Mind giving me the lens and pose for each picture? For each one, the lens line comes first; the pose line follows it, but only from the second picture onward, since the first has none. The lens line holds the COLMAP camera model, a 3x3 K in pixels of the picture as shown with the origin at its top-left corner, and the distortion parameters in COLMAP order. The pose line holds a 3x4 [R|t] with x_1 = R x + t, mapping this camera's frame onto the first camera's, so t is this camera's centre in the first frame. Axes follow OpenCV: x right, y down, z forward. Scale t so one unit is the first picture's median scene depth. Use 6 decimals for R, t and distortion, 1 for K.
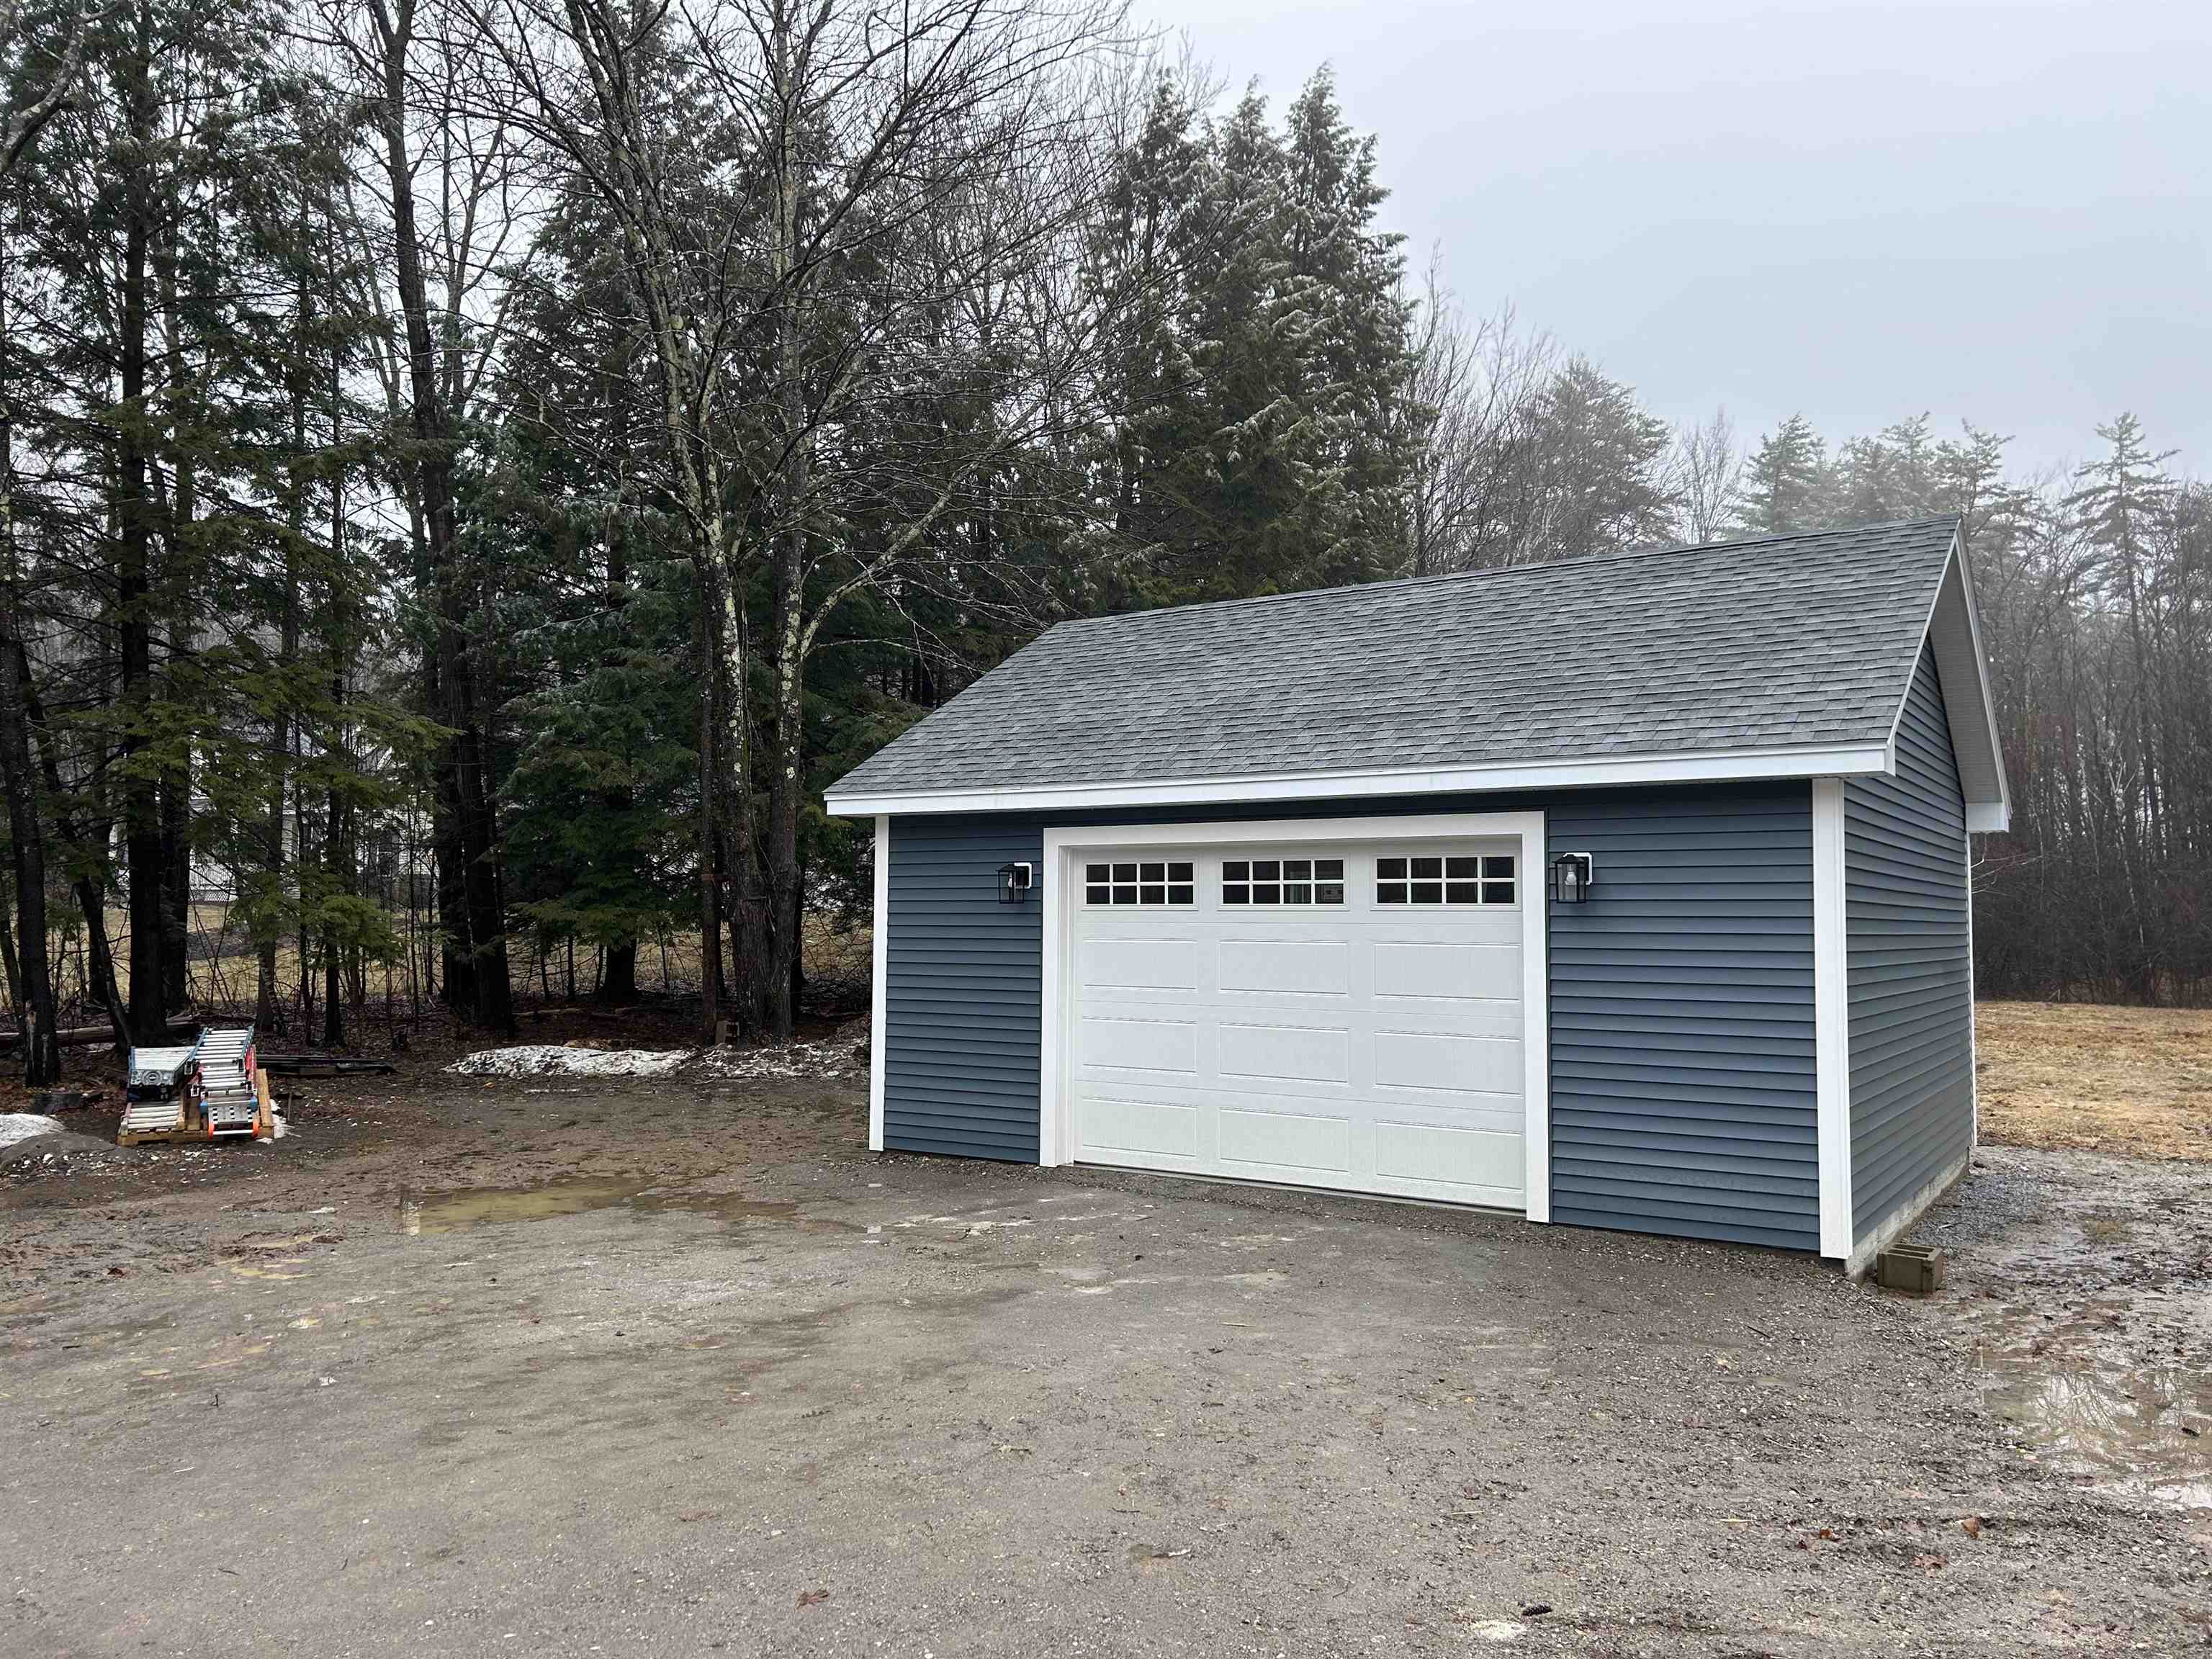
lens RADIAL K [[1636.4, 0, 1106.0], [0, 1636.4, 829.5], [0, 0, 1]] dist [0.030005, -0.003051]
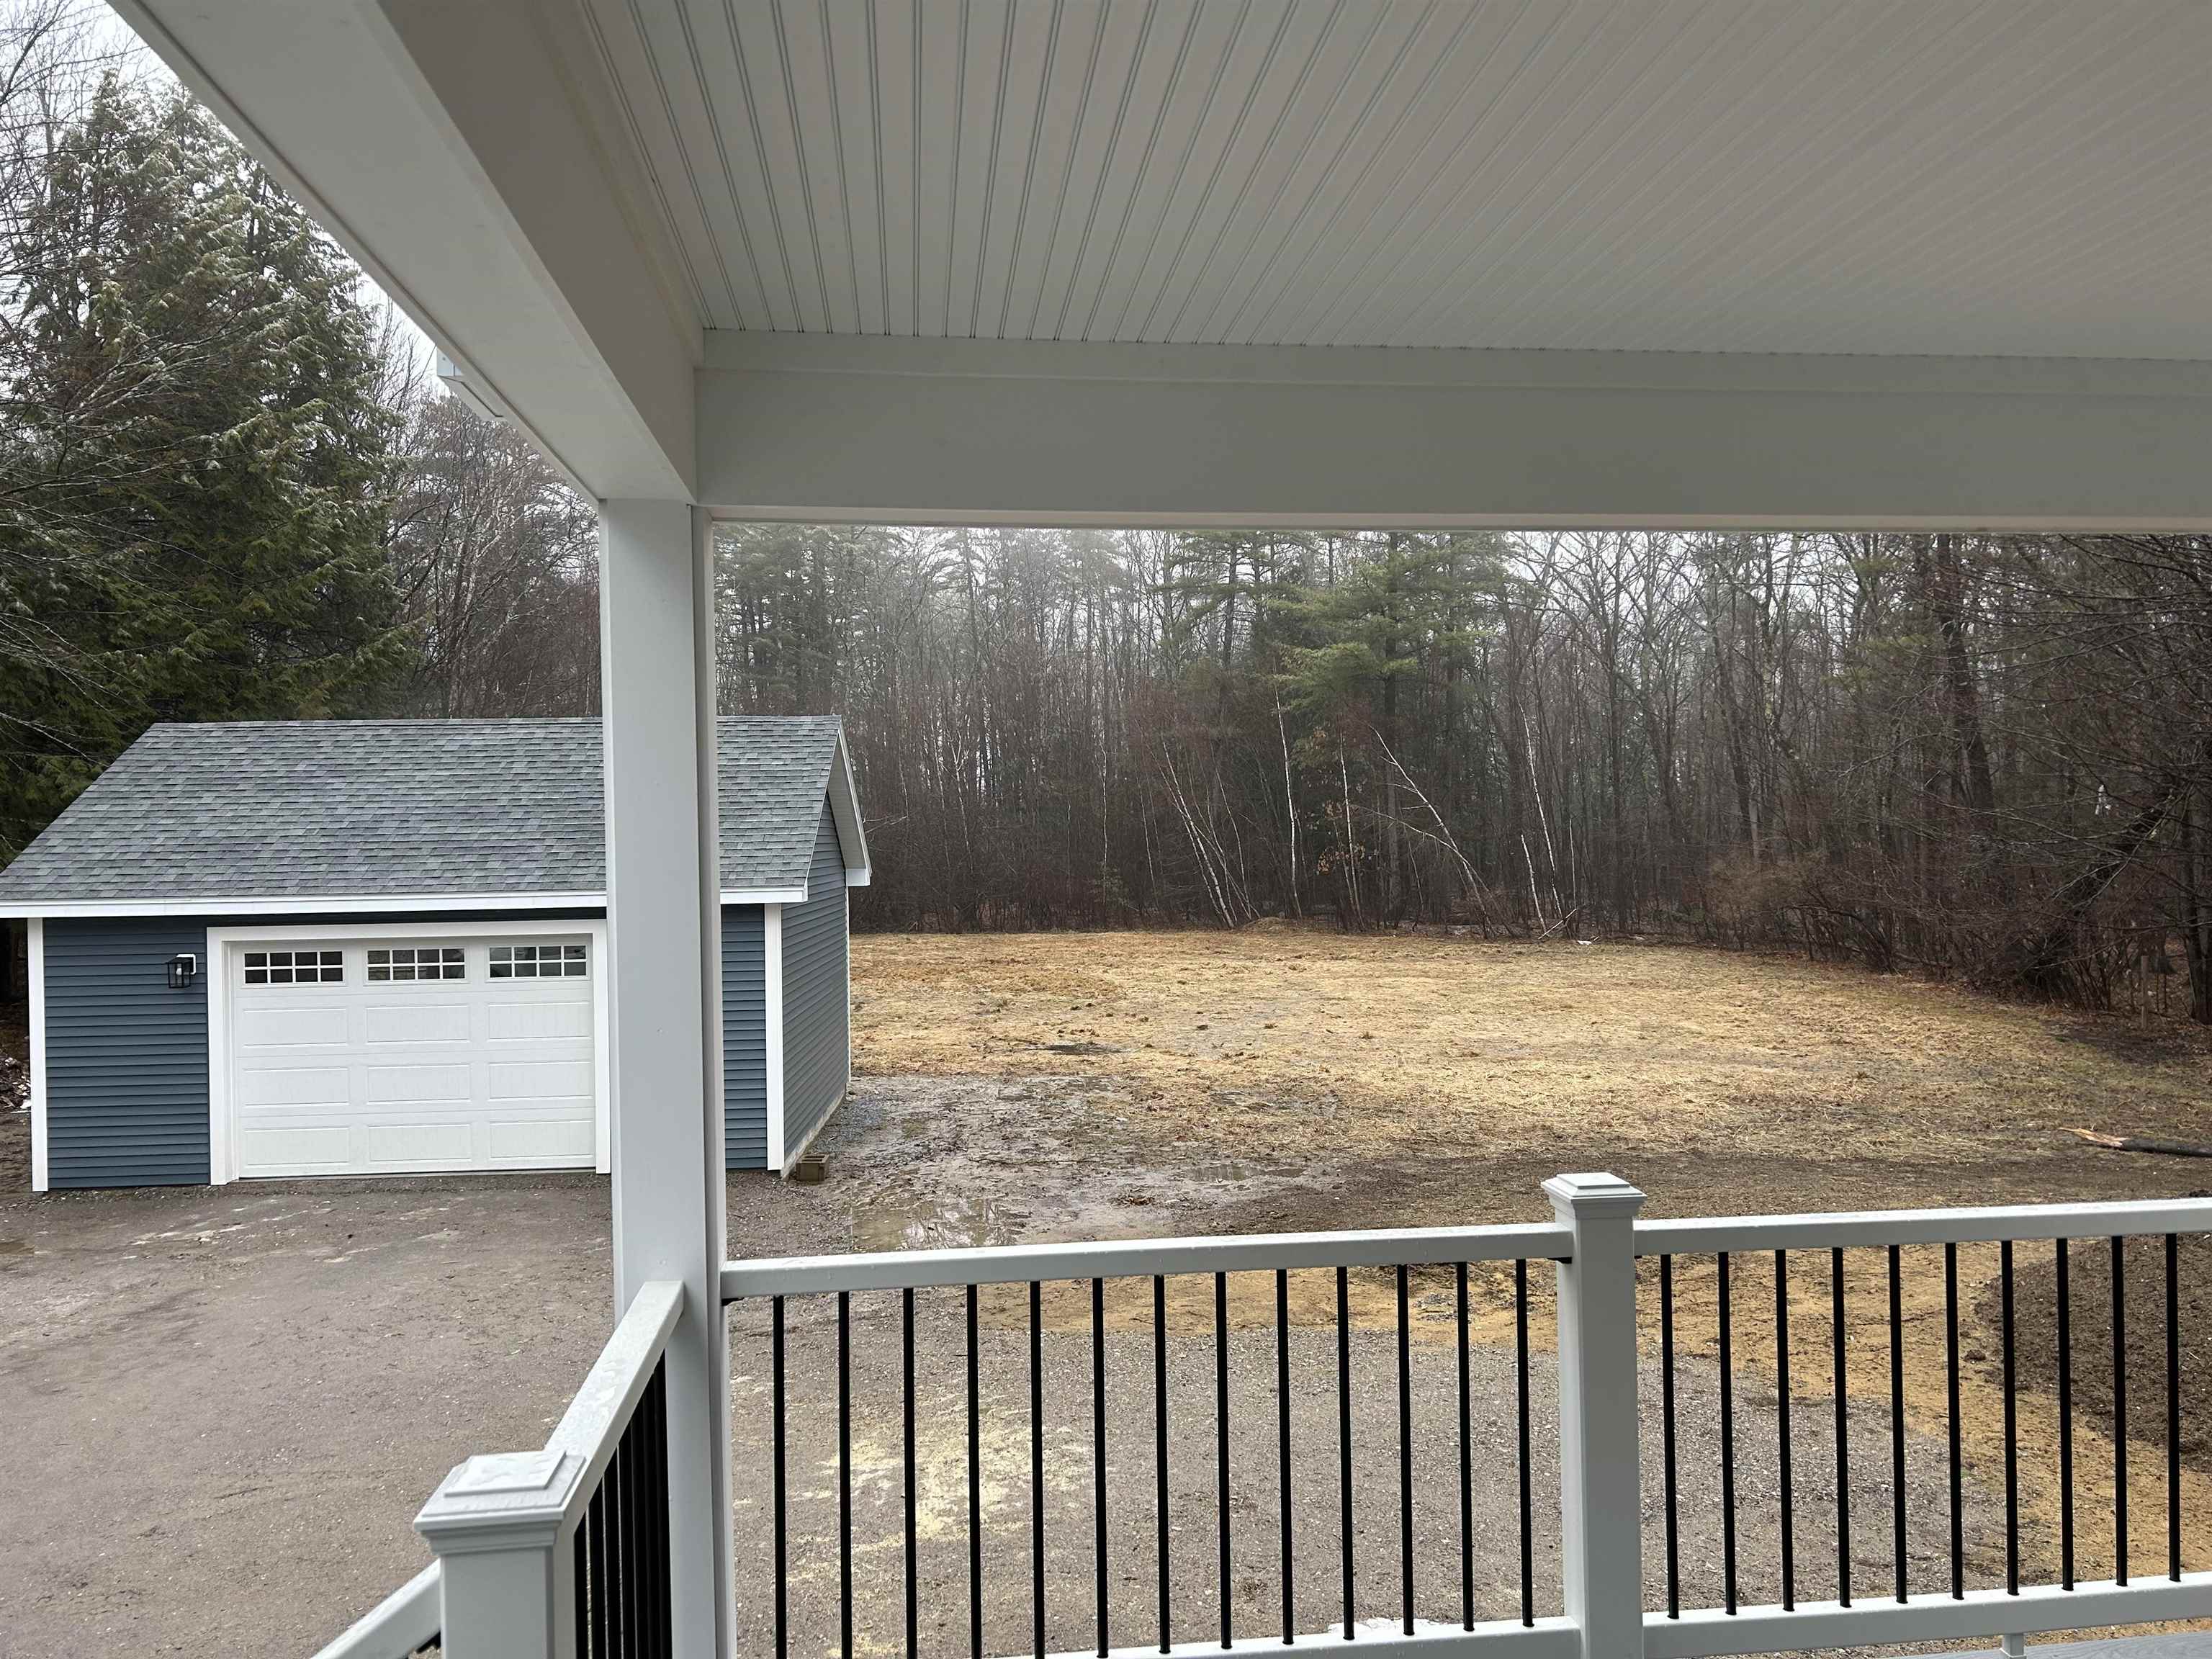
lens RADIAL K [[1698.6, 0, 1106.0], [0, 1698.6, 829.5], [0, 0, 1]] dist [0.045934, -0.040553]
pose [[0.810135, -0.022753, 0.585802, -0.258582], [-0.008515, 0.998684, 0.050565, -0.155186], [-0.586182, -0.045953, 0.808875, -0.521020]]
